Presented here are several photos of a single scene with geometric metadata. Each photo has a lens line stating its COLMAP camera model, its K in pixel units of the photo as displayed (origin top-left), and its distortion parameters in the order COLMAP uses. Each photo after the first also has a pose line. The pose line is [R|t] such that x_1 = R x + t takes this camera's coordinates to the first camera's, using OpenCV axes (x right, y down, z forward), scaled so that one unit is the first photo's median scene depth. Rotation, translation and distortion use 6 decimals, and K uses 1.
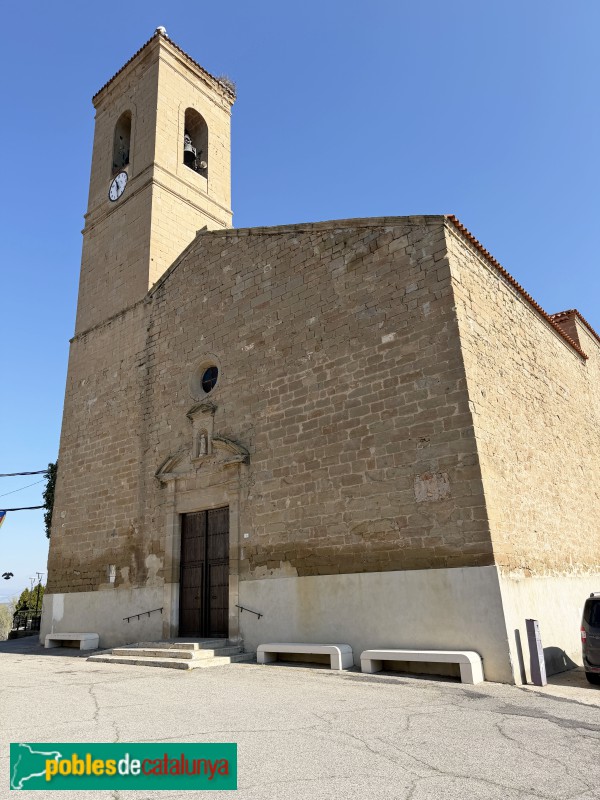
lens RADIAL K [[549.4, 0, 300.0], [0, 549.4, 400.0], [0, 0, 1]] dist [0.133233, -0.191971]
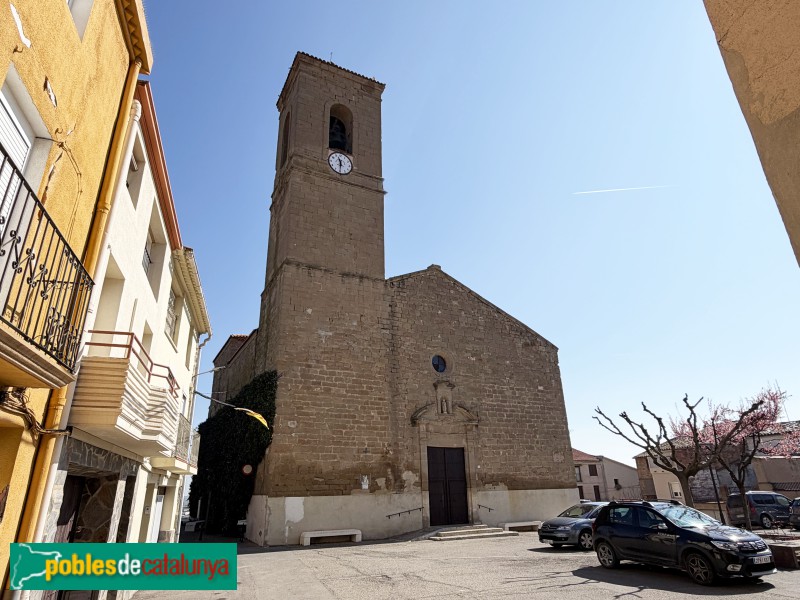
lens RADIAL K [[484.1, 0, 400.0], [0, 484.1, 300.0], [0, 0, 1]] dist [-0.001838, -0.000247]
pose [[0.381801, 0.374280, 0.845070, -1.609660], [-0.287211, 0.917114, -0.276427, 0.235540], [-0.878486, -0.137173, 0.457652, 0.526783]]
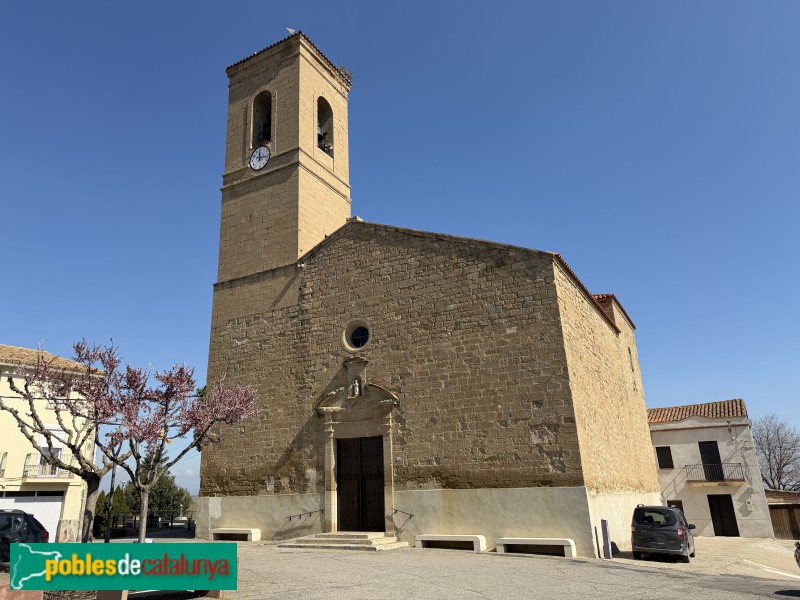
lens RADIAL K [[578.9, 0, 374.2], [0, 578.9, 292.1], [0, 0, 1]] dist [0.132499, -0.158232]
pose [[0.987562, 0.068100, 0.141715, -0.363763], [-0.066679, 0.997665, -0.014755, -0.138088], [-0.142389, 0.005122, 0.989798, -0.423437]]
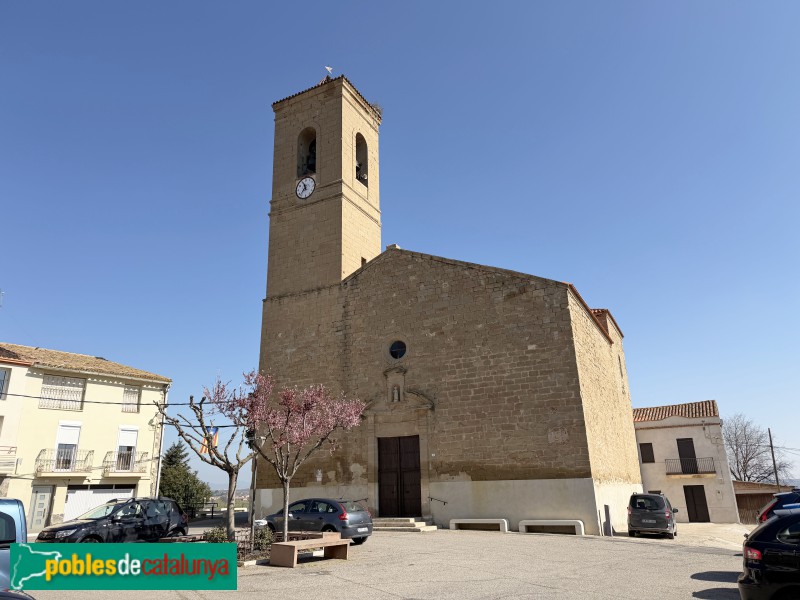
lens RADIAL K [[549.4, 0, 407.6], [0, 549.4, 304.4], [0, 0, 1]] dist [0.133233, -0.191971]
pose [[0.976744, 0.081925, 0.198140, -0.491754], [-0.082374, 0.996583, -0.005992, -0.170259], [-0.197954, -0.010468, 0.980155, -0.547632]]
